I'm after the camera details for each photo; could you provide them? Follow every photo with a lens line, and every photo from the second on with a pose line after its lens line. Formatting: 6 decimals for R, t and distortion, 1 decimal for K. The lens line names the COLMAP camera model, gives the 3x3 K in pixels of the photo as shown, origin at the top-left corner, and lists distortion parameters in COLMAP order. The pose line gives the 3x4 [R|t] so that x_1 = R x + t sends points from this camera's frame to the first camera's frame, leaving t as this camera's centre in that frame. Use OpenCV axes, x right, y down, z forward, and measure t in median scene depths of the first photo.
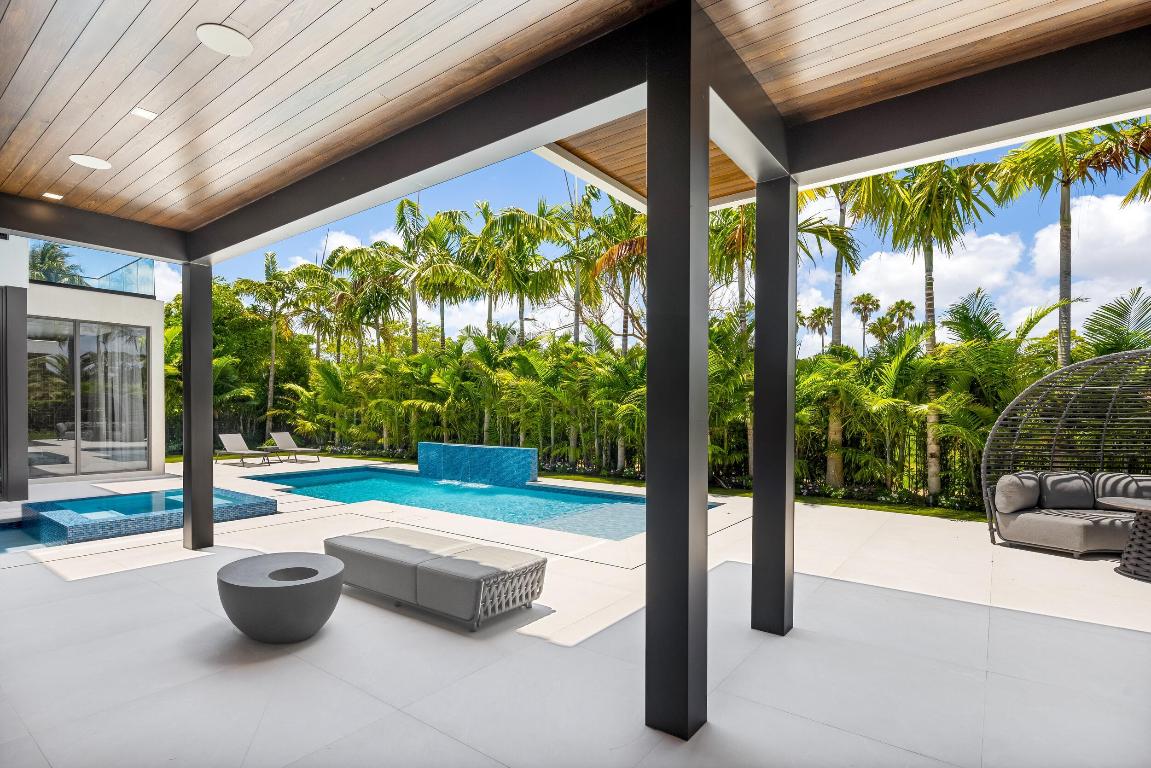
lens RADIAL K [[559.3, 0, 572.1], [0, 559.3, 414.0], [0, 0, 1]] dist [0.001349, -0.002662]
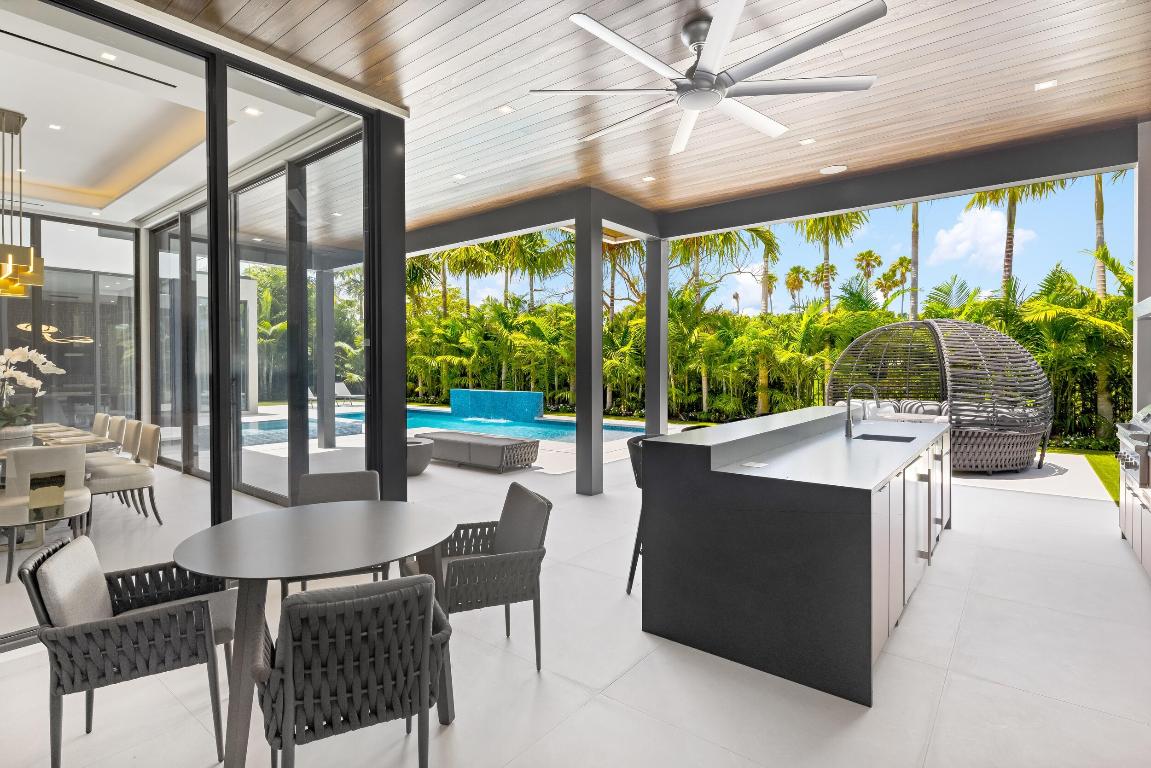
lens RADIAL K [[559.3, 0, 574.9], [0, 559.3, 373.4], [0, 0, 1]] dist [0.001349, -0.002662]
pose [[0.999723, -0.004977, -0.022987, 0.033414], [0.005153, 0.999958, 0.007570, 0.006393], [0.022948, -0.007687, 0.999707, -0.242469]]
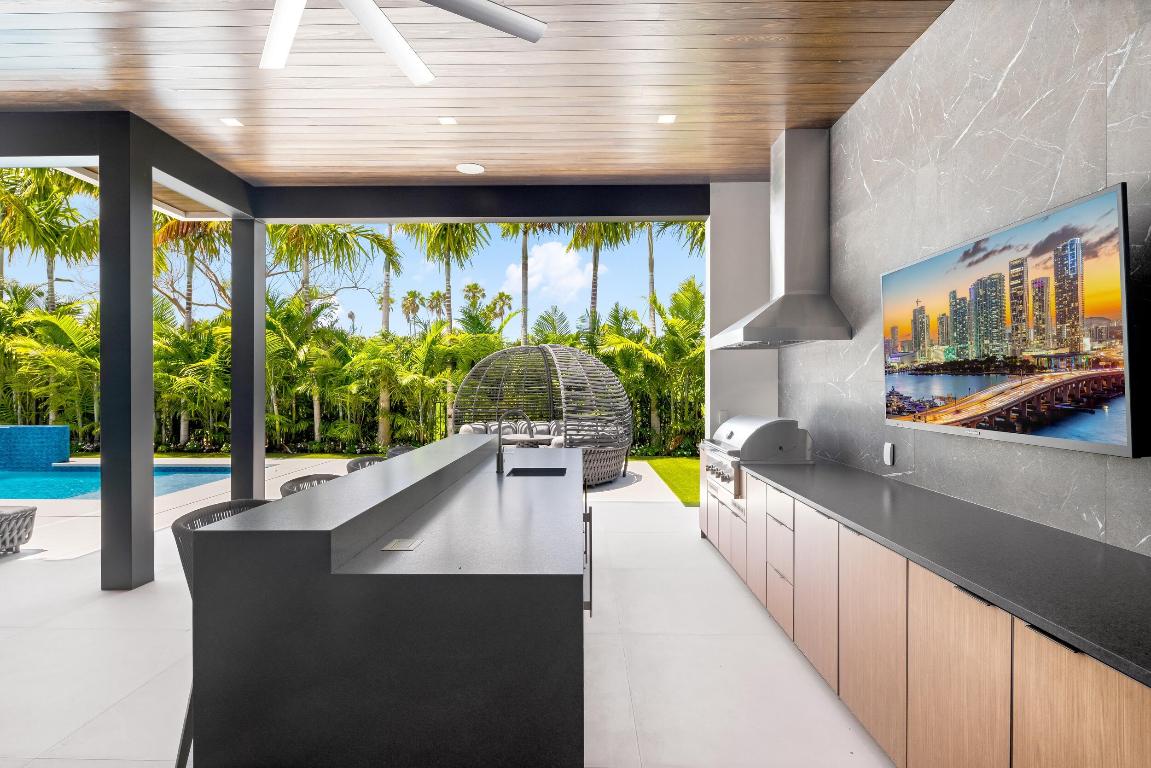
lens RADIAL K [[559.3, 0, 566.2], [0, 559.3, 390.2], [0, 0, 1]] dist [0.001349, -0.002662]
pose [[0.810823, -0.006529, 0.585255, 0.048464], [0.006326, 0.999977, 0.002391, 0.005488], [-0.585257, 0.001764, 0.810846, -0.167694]]
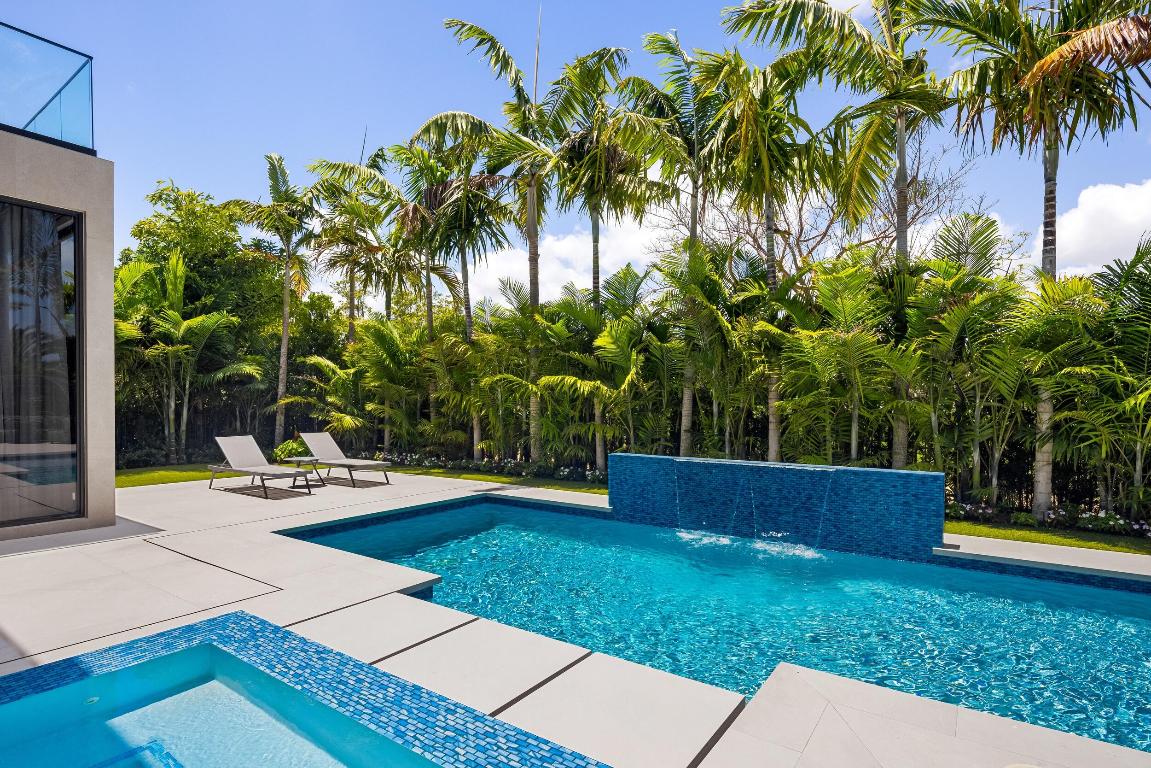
lens RADIAL K [[559.3, 0, 568.6], [0, 559.3, 421.2], [0, 0, 1]] dist [0.001349, -0.002662]
pose [[0.999337, -0.001068, 0.036392, -0.305891], [0.000142, 0.999676, 0.025444, 0.006197], [-0.036407, -0.025422, 0.999014, 0.436970]]
